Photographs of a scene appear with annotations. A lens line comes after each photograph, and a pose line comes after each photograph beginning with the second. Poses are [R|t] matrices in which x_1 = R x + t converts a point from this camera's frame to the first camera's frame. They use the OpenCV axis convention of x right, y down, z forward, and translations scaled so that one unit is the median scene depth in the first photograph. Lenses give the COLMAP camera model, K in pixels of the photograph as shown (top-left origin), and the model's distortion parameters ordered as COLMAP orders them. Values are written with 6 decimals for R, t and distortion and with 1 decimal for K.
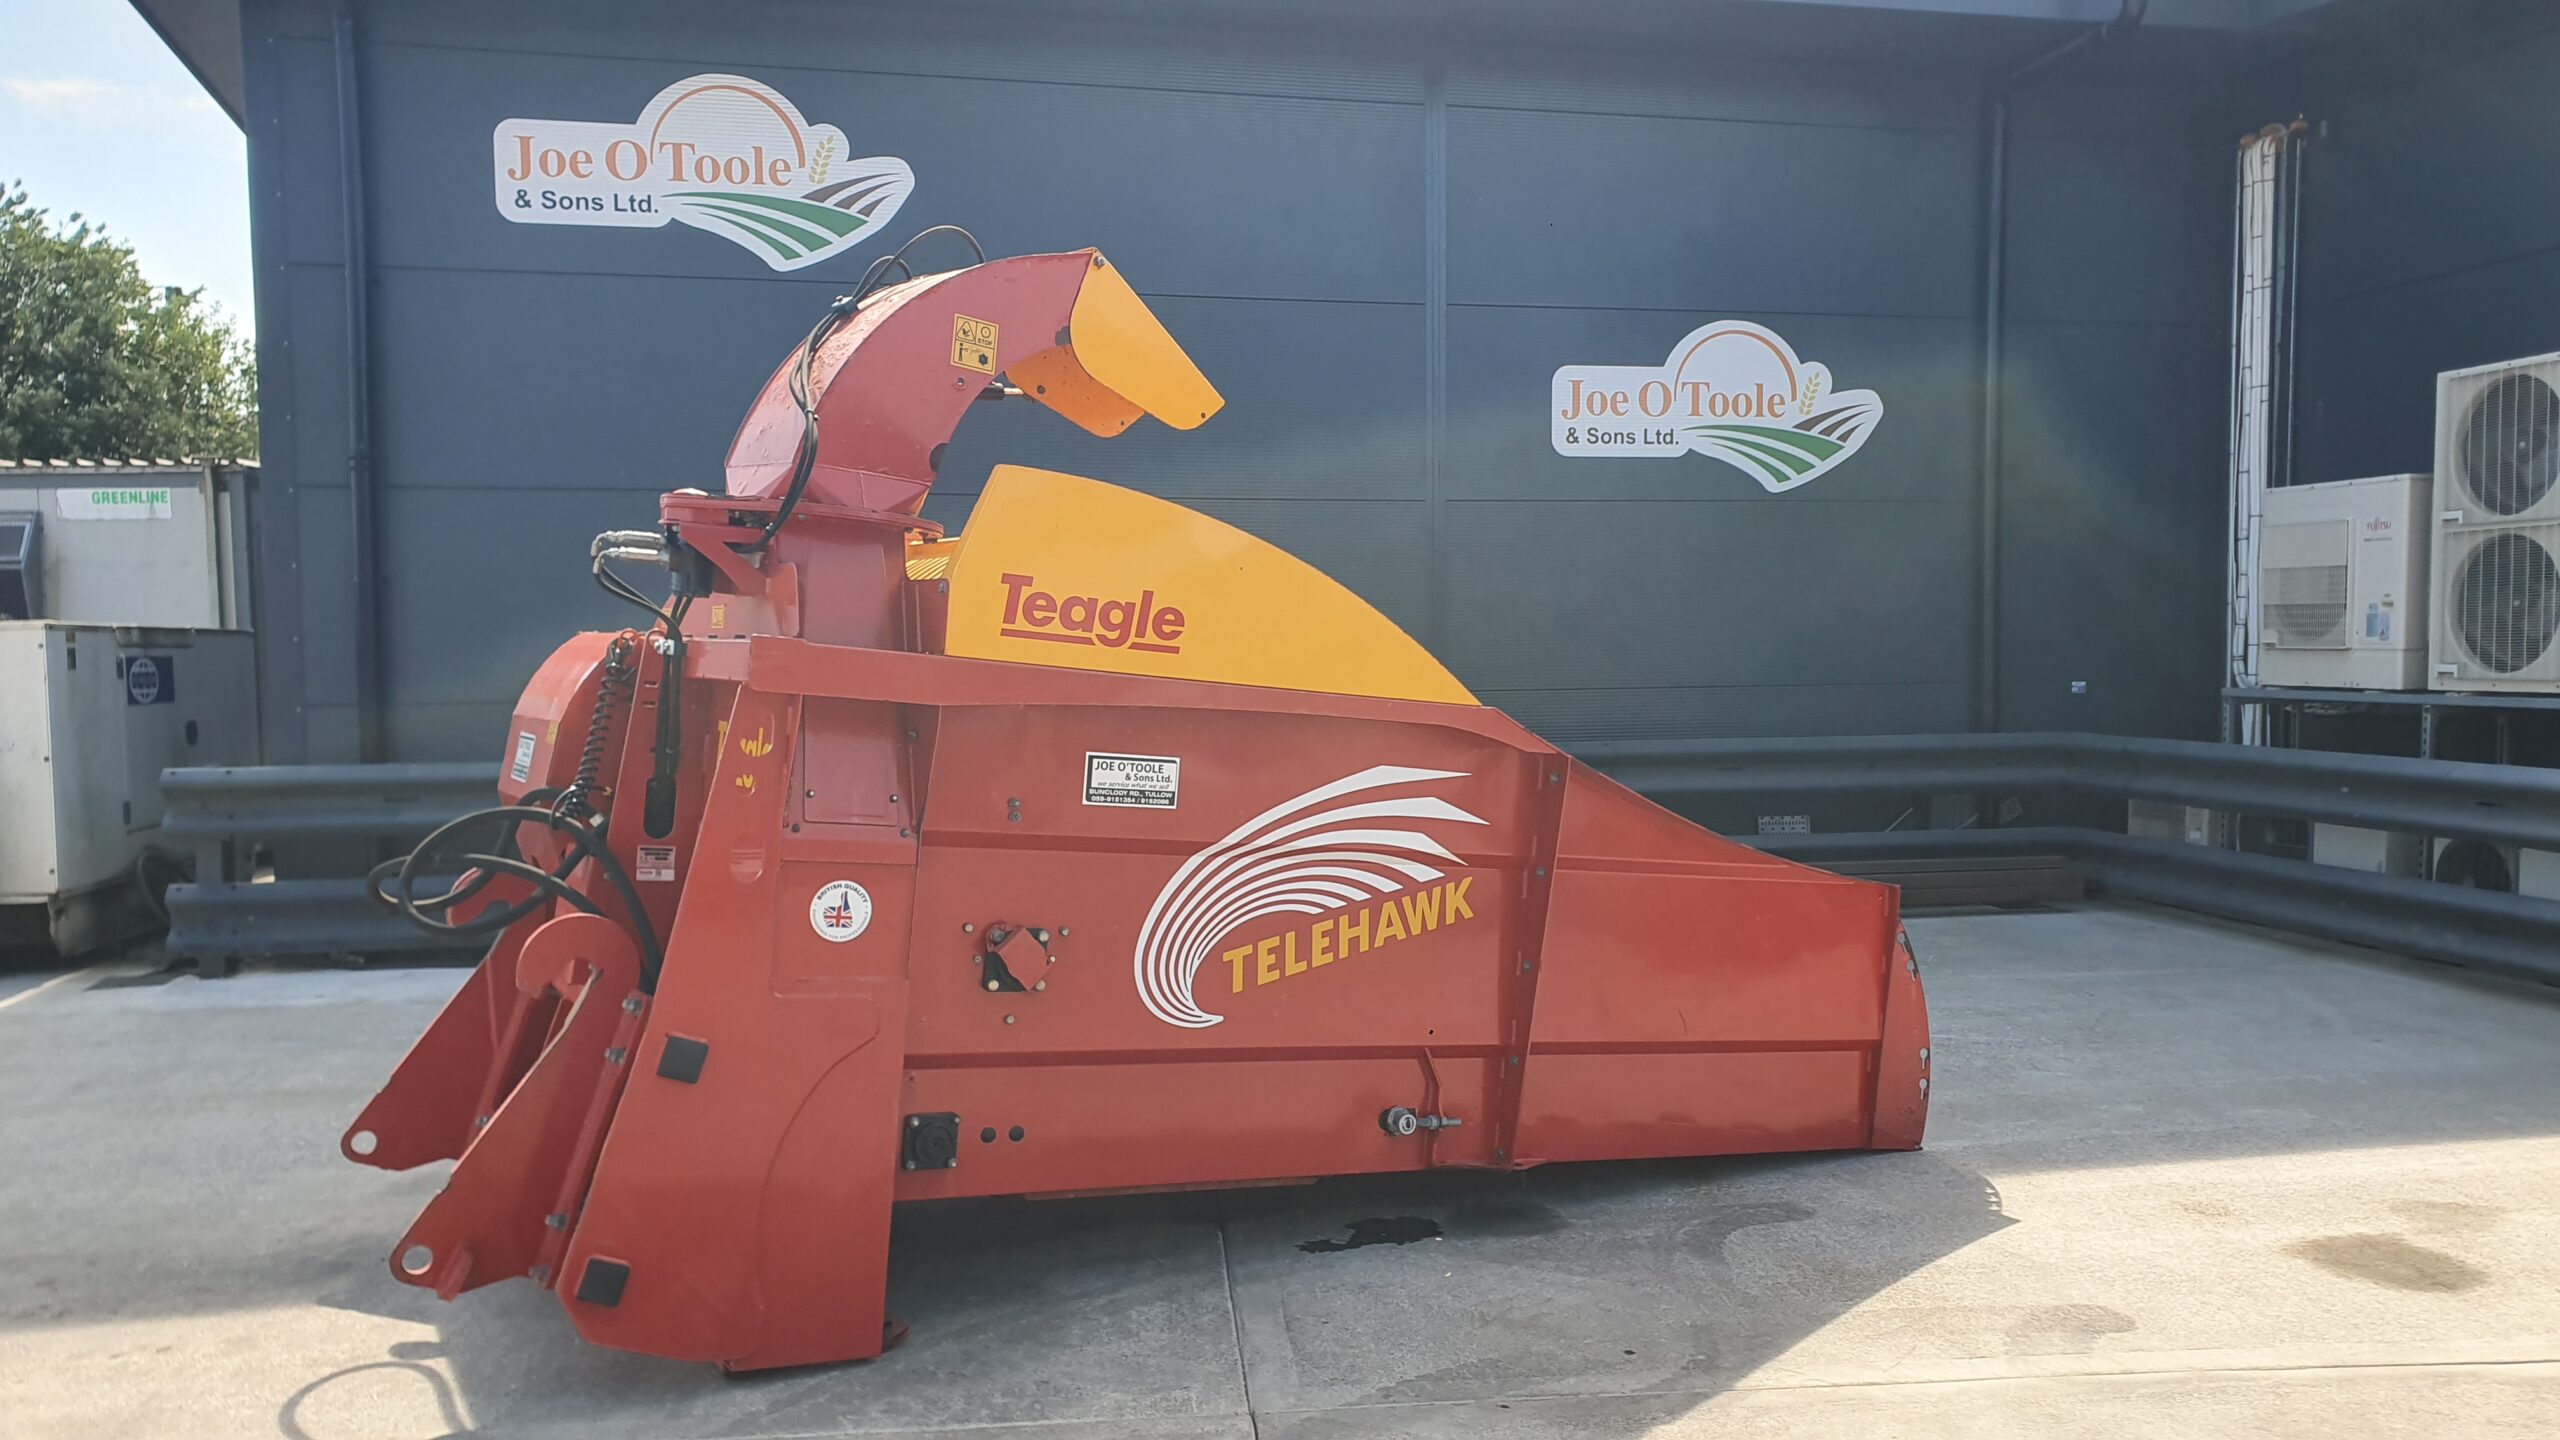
lens RADIAL K [[2047.6, 0, 1286.8], [0, 2047.6, 710.9], [0, 0, 1]] dist [0.041792, -0.004137]
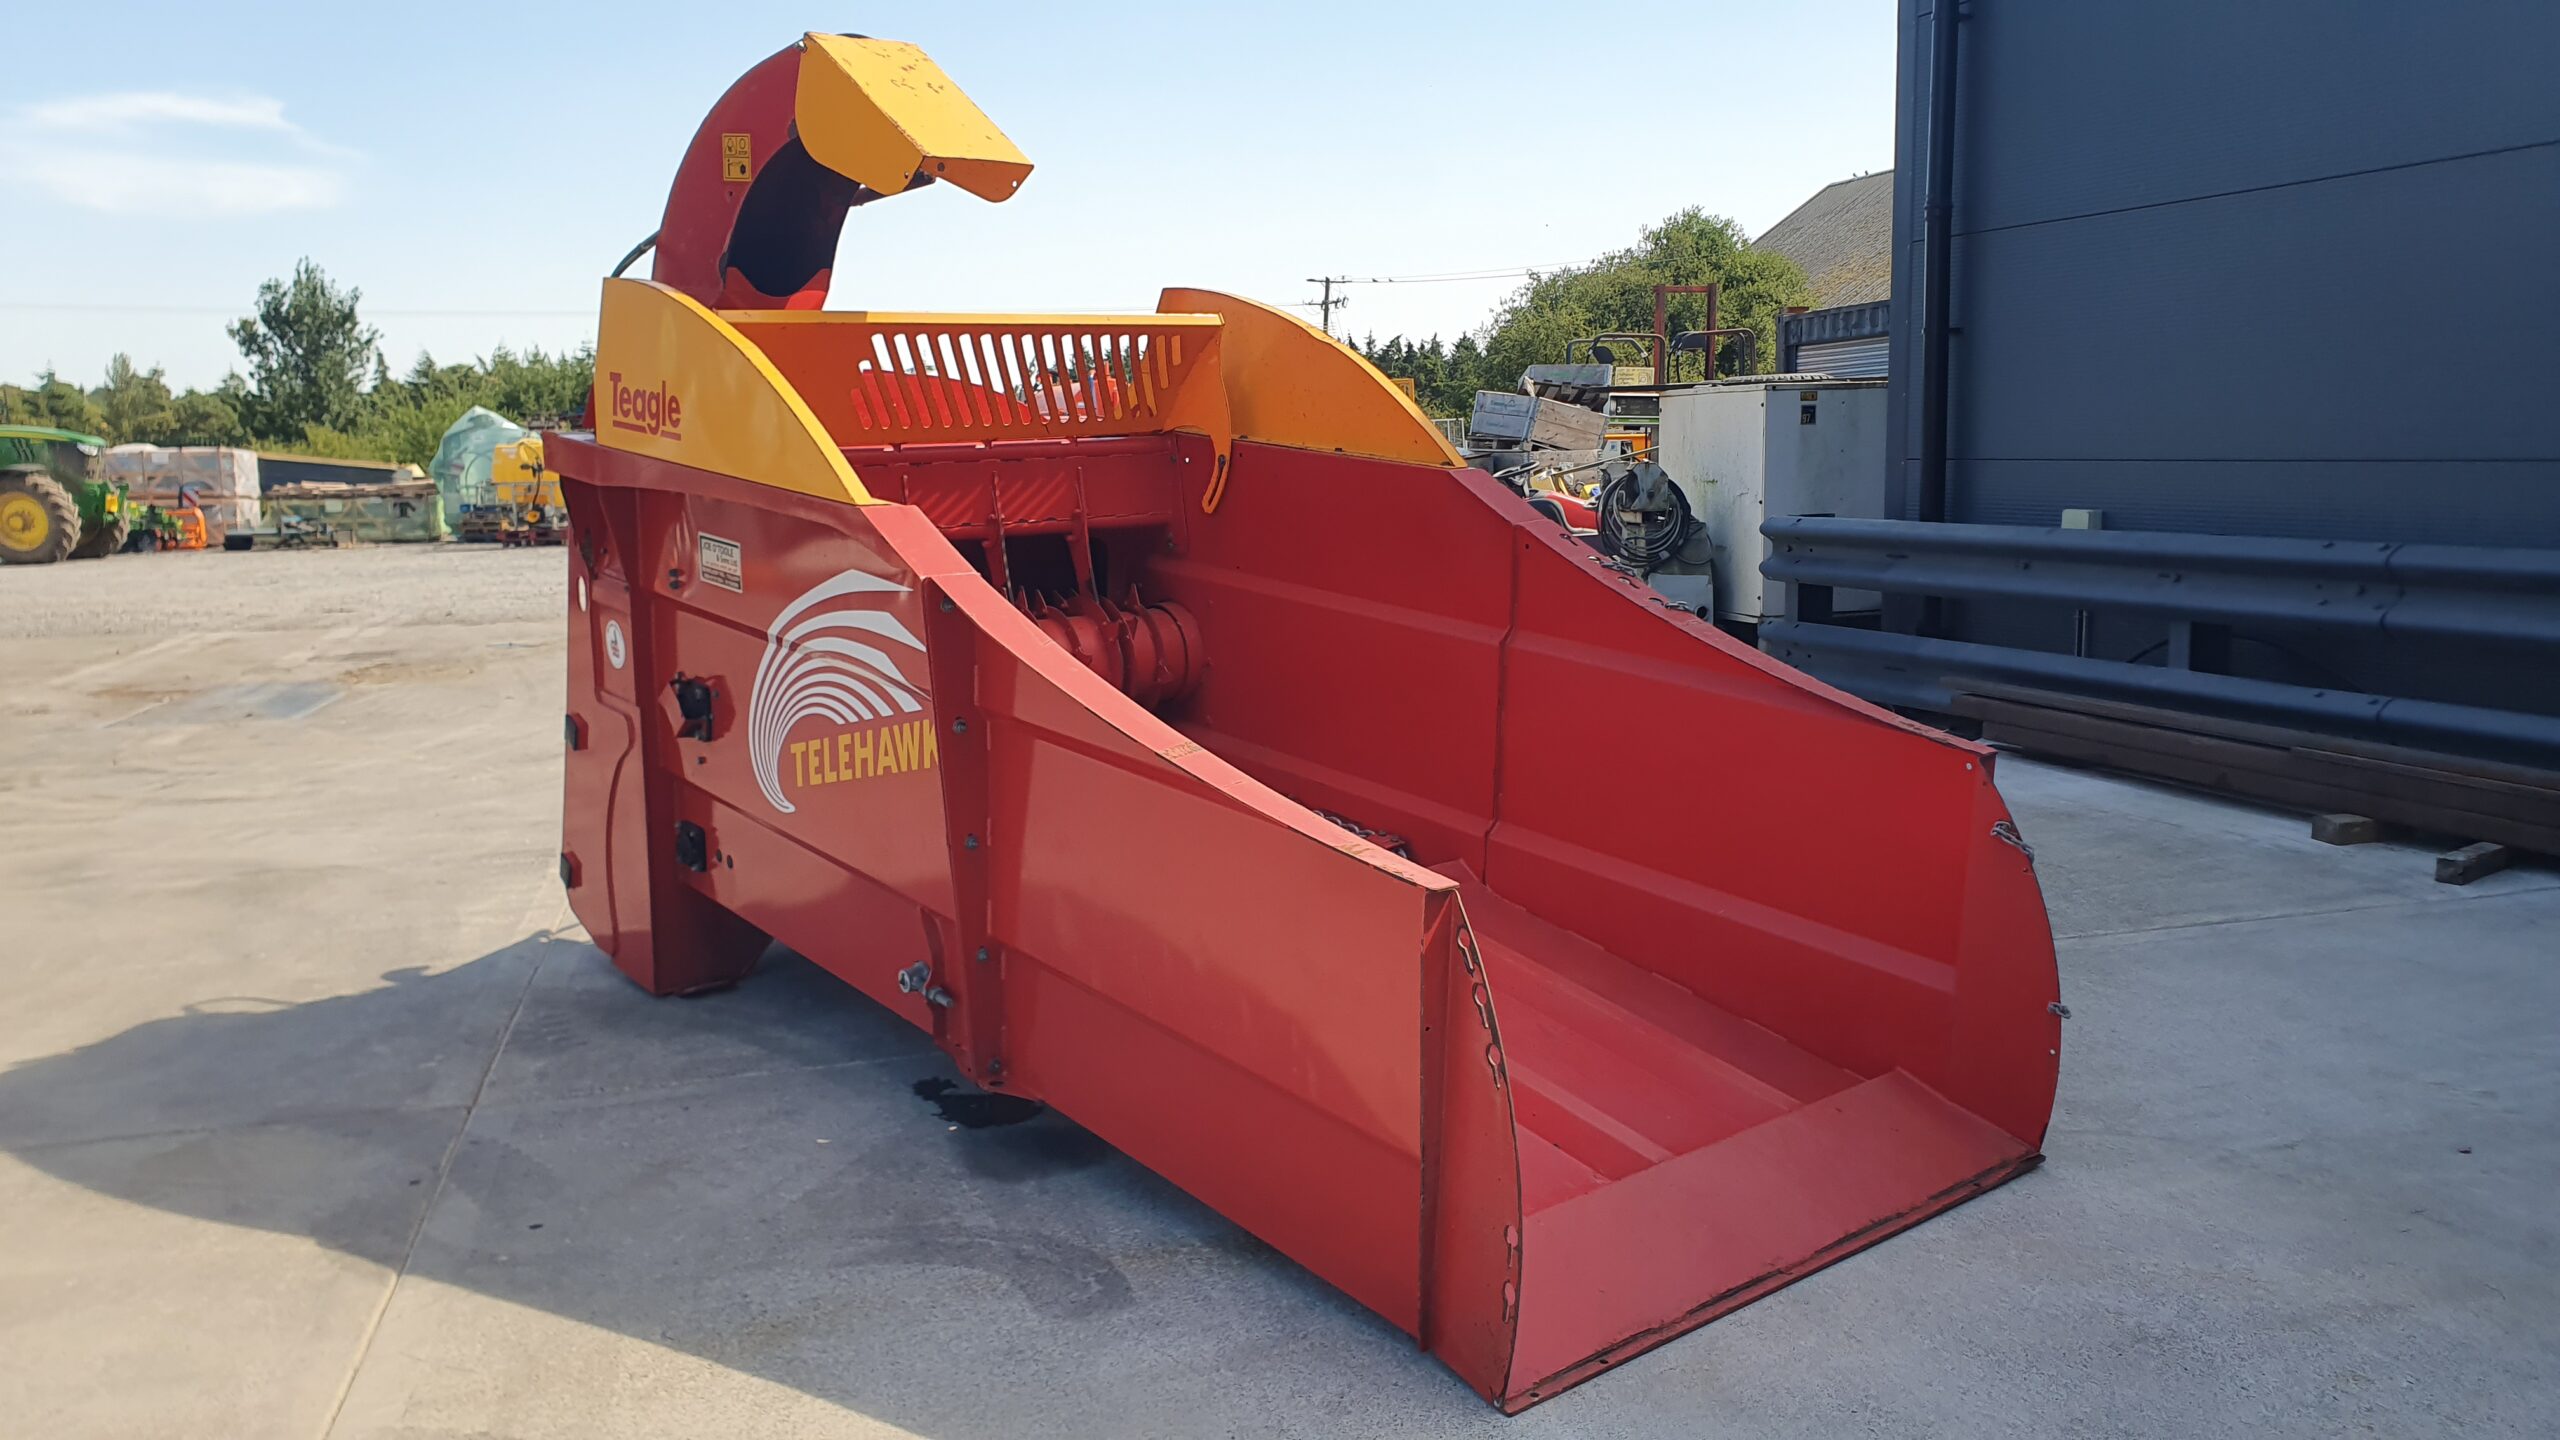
lens RADIAL K [[1985.4, 0, 1283.7], [0, 1985.4, 742.8], [0, 0, 1]] dist [0.045127, -0.070836]
pose [[0.150692, 0.158515, -0.975789, 0.917449], [-0.009830, 0.987252, 0.158859, -0.037524], [0.988532, -0.014347, 0.150330, 1.053590]]
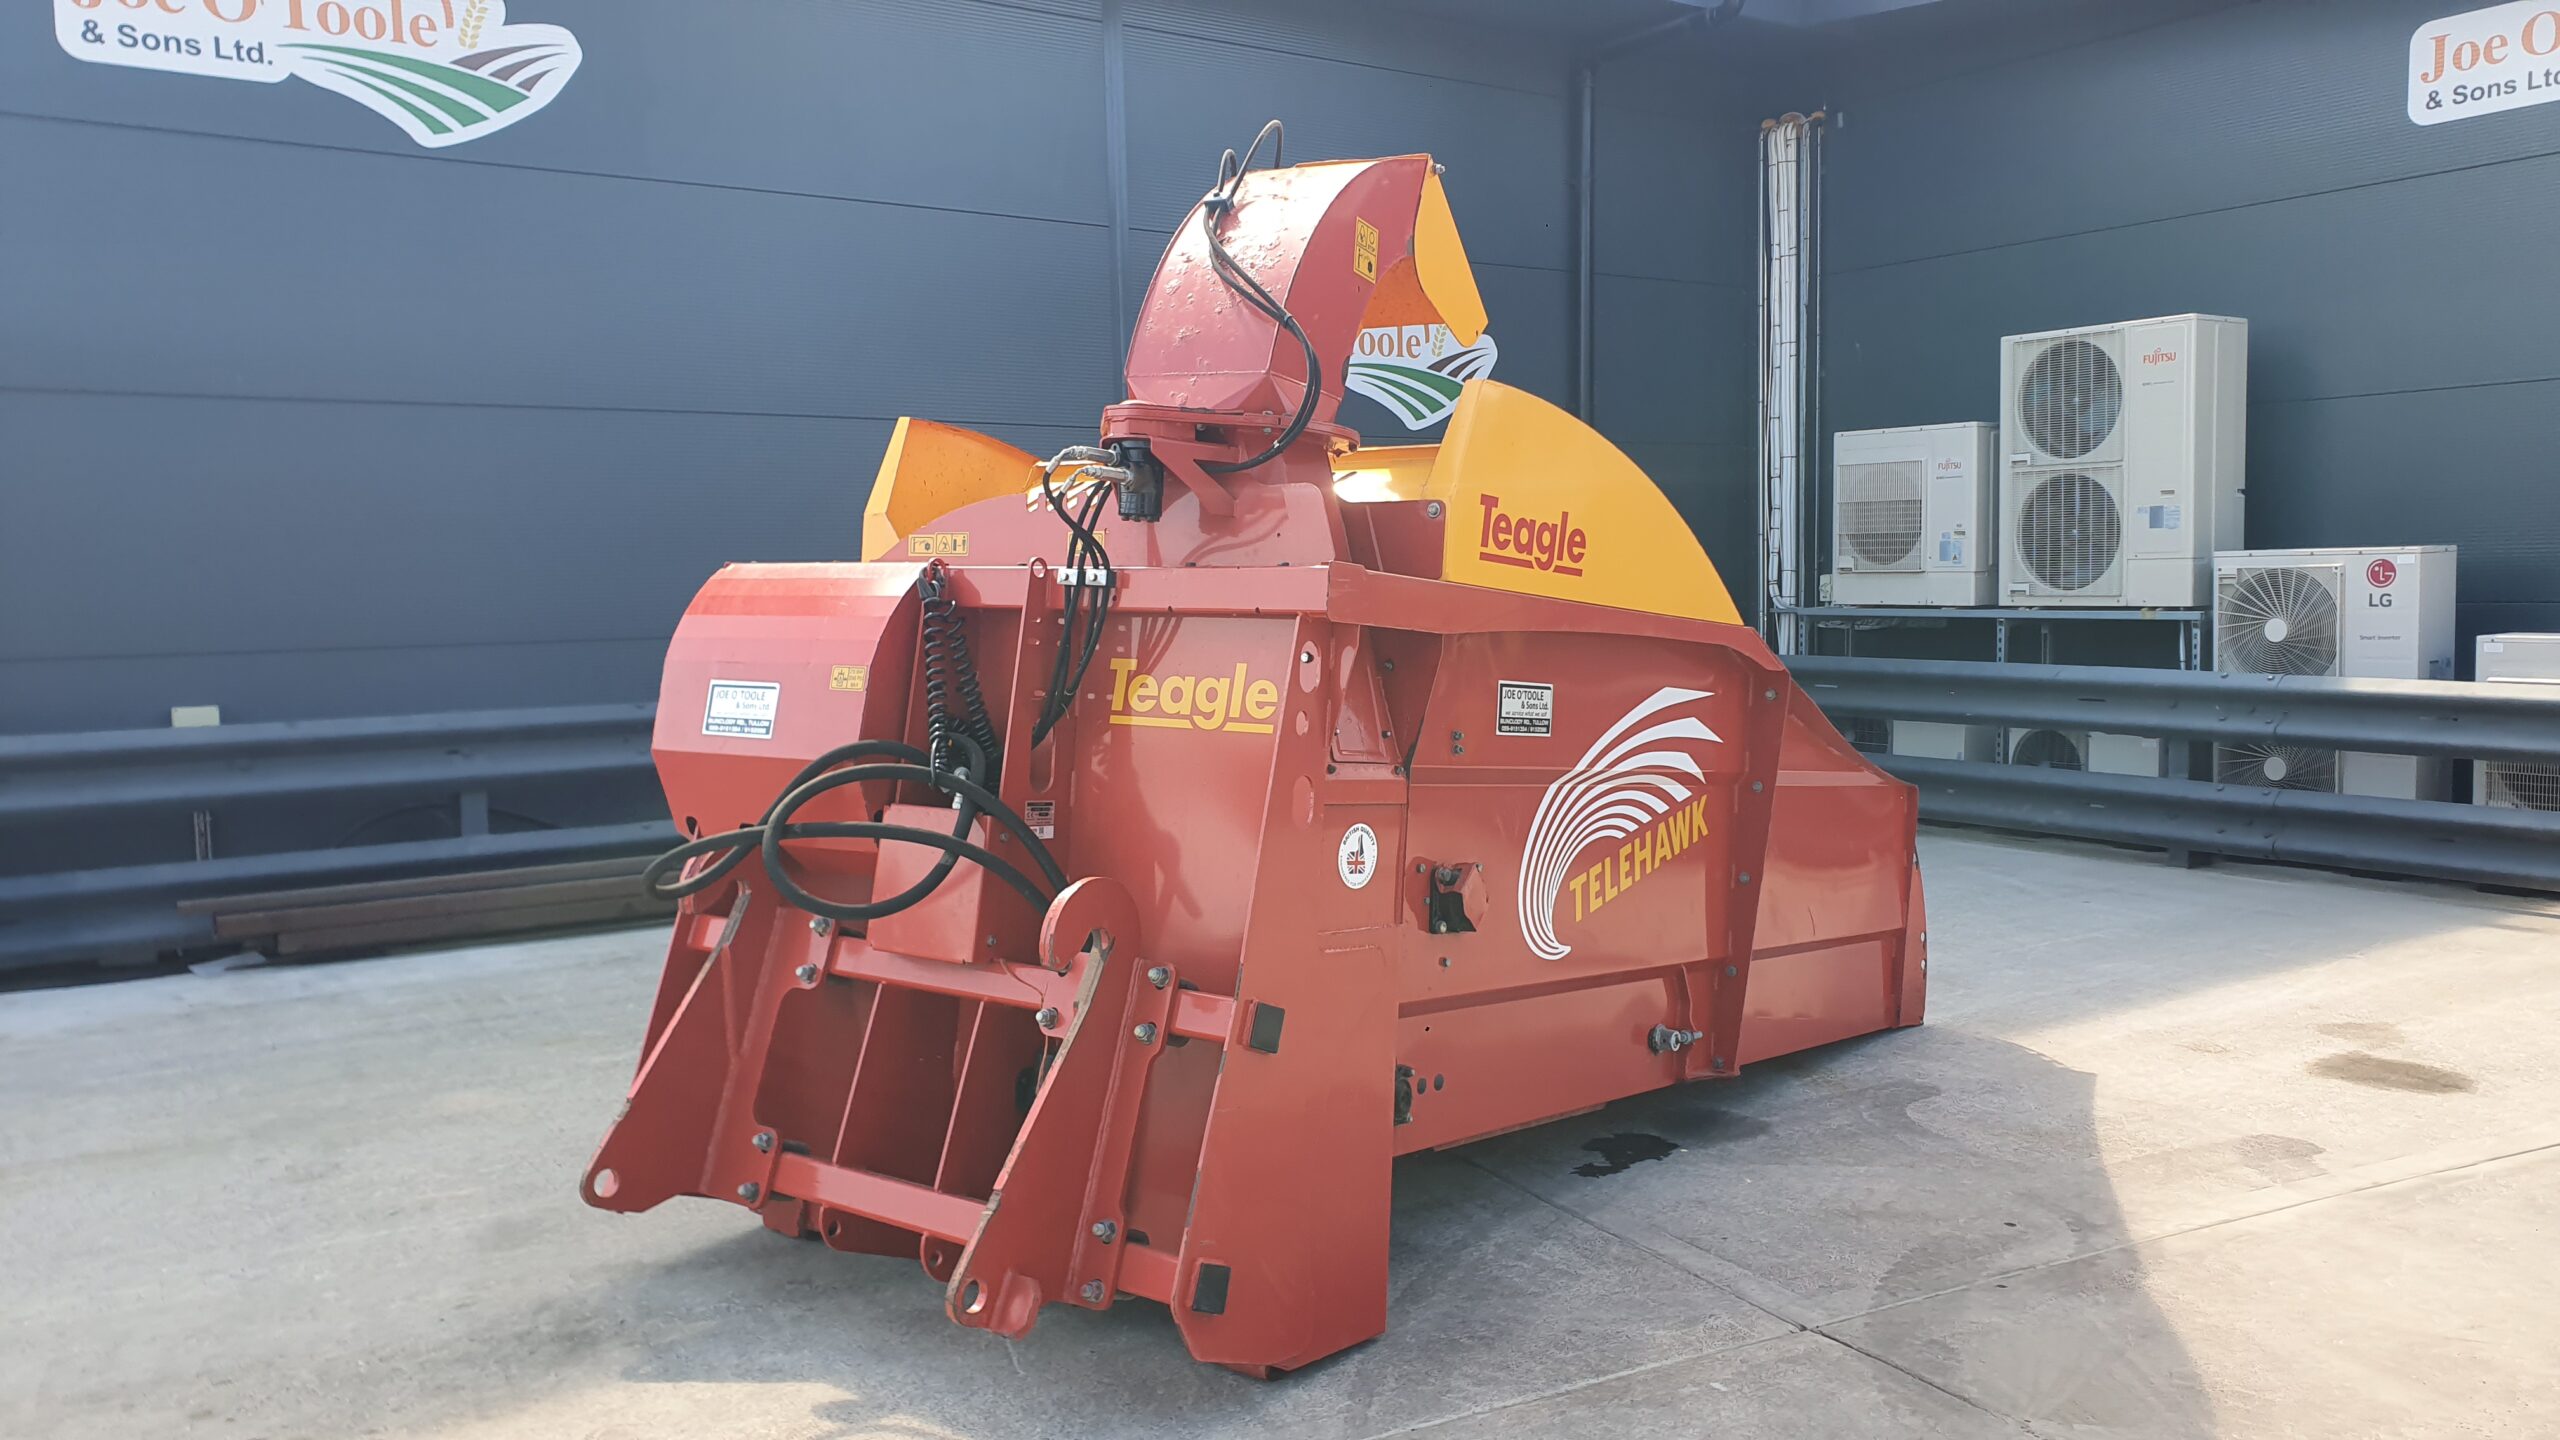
lens RADIAL K [[2058.0, 0, 1282.3], [0, 2058.0, 673.6], [0, 0, 1]] dist [0.004248, 0.070831]
pose [[0.921826, -0.028906, 0.386524, -0.518471], [0.024289, 0.999563, 0.016823, -0.001819], [-0.386841, -0.006120, 0.922126, 0.139122]]
